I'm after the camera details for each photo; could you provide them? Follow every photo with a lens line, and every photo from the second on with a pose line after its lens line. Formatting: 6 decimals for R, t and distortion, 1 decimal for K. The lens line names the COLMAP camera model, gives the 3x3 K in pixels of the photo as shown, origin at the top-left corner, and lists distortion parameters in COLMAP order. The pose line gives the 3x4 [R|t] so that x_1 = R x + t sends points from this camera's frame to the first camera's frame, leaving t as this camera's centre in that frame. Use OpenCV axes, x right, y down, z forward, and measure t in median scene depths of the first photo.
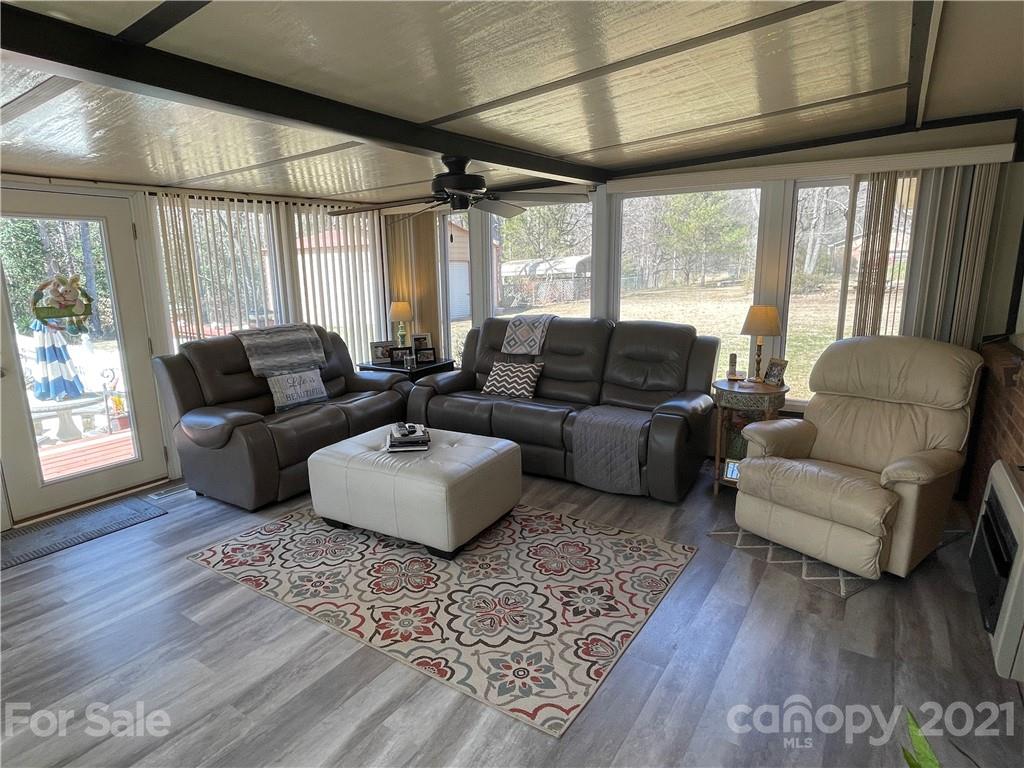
lens RADIAL K [[570.5, 0, 507.0], [0, 570.5, 381.5], [0, 0, 1]] dist [0.001296, -0.003690]
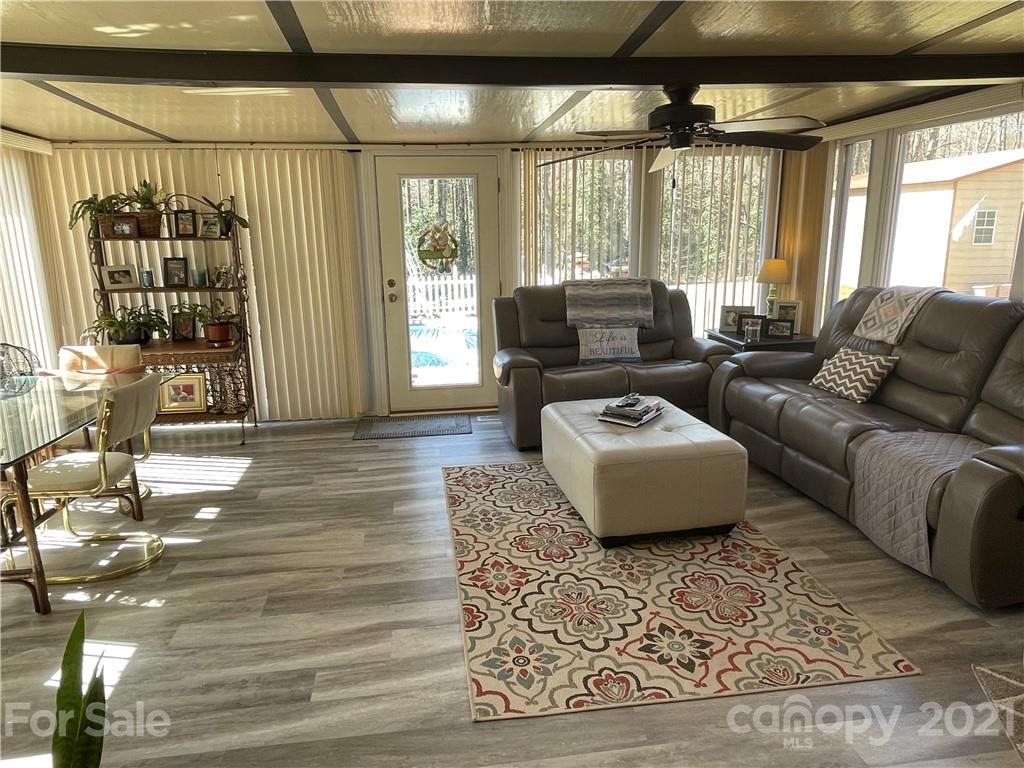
lens RADIAL K [[669.1, 0, 510.9], [0, 669.1, 387.6], [0, 0, 1]] dist [0.005986, -0.008587]
pose [[0.662128, 0.182869, -0.726736, 0.439361], [-0.140503, 0.982866, 0.119307, -0.034259], [0.736101, 0.023113, 0.676477, 0.142990]]
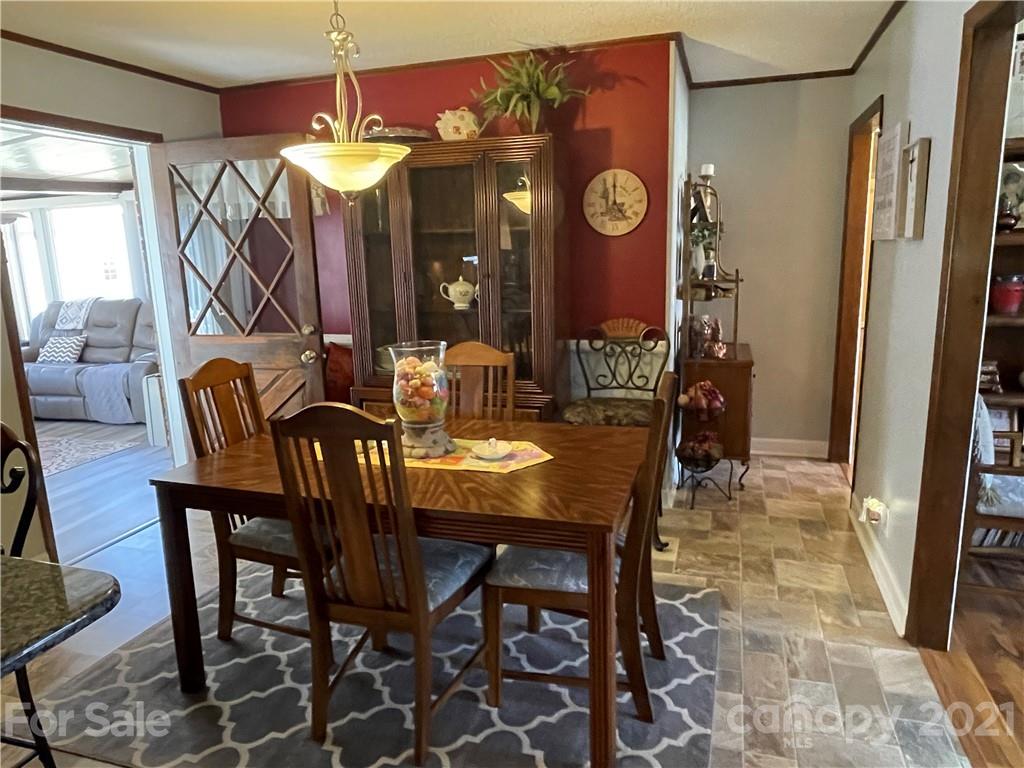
lens RADIAL K [[685.2, 0, 507.7], [0, 685.2, 383.2], [0, 0, 1]] dist [0.005411, -0.001561]
pose [[0.961847, -0.074515, 0.263245, 0.691353], [0.074887, 0.997155, 0.008634, 0.162690], [-0.263140, 0.011409, 0.964690, -0.873599]]
